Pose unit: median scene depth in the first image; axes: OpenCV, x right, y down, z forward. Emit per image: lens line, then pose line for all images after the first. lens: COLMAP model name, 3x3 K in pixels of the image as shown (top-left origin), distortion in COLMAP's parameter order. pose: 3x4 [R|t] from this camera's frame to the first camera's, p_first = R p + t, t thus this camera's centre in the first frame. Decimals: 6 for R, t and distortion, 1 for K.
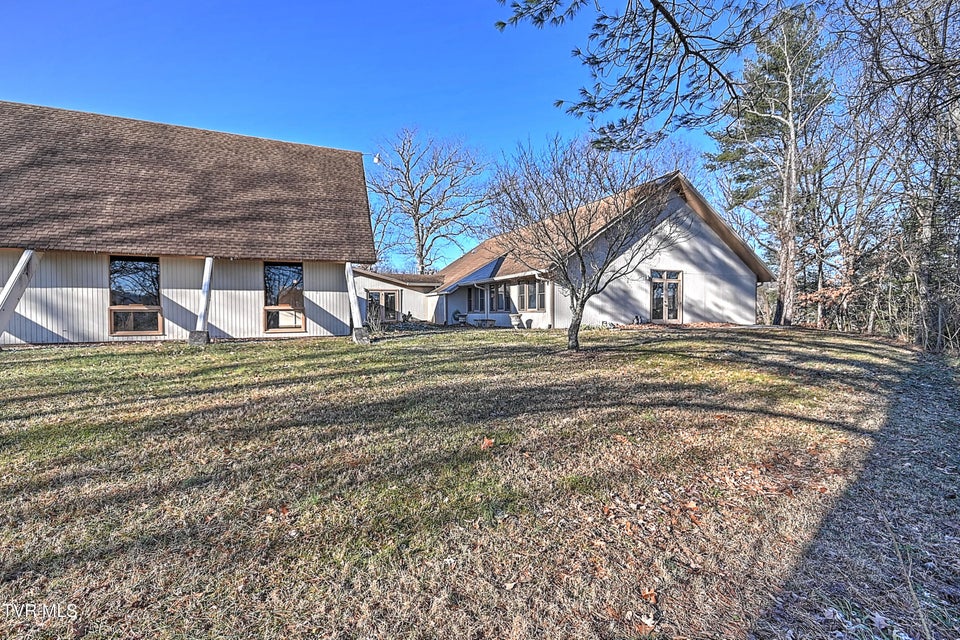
lens RADIAL K [[461.4, 0, 483.4], [0, 461.4, 322.2], [0, 0, 1]] dist [0.024607, 0.000205]
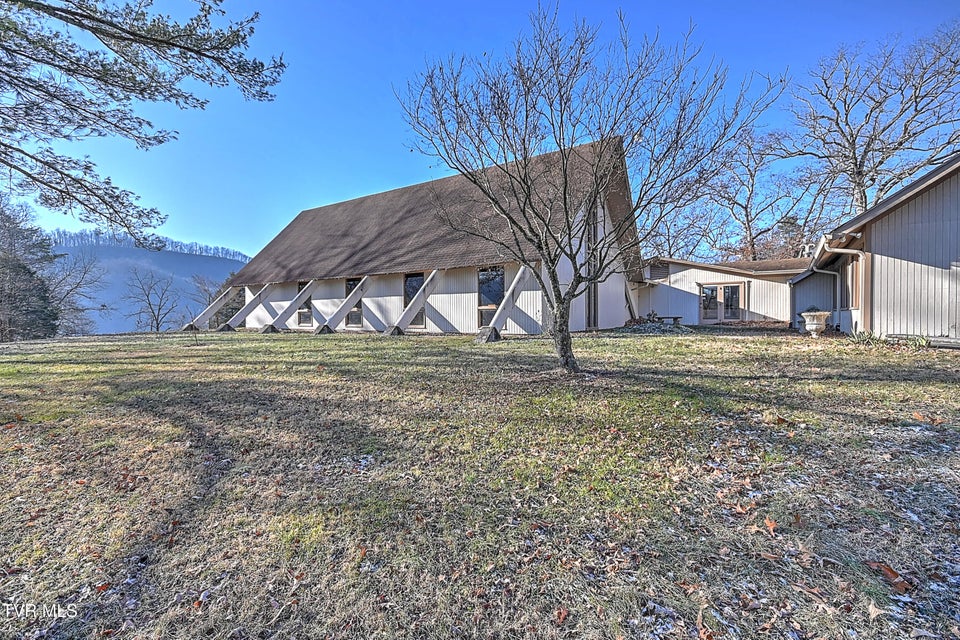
lens RADIAL K [[446.0, 0, 471.3], [0, 446.0, 321.6], [0, 0, 1]] dist [0.023799, -0.003405]
pose [[0.503875, 0.017587, -0.863598, 0.330651], [-0.013286, 0.999832, 0.012609, -0.006807], [0.863675, 0.005121, 0.504024, 0.282016]]
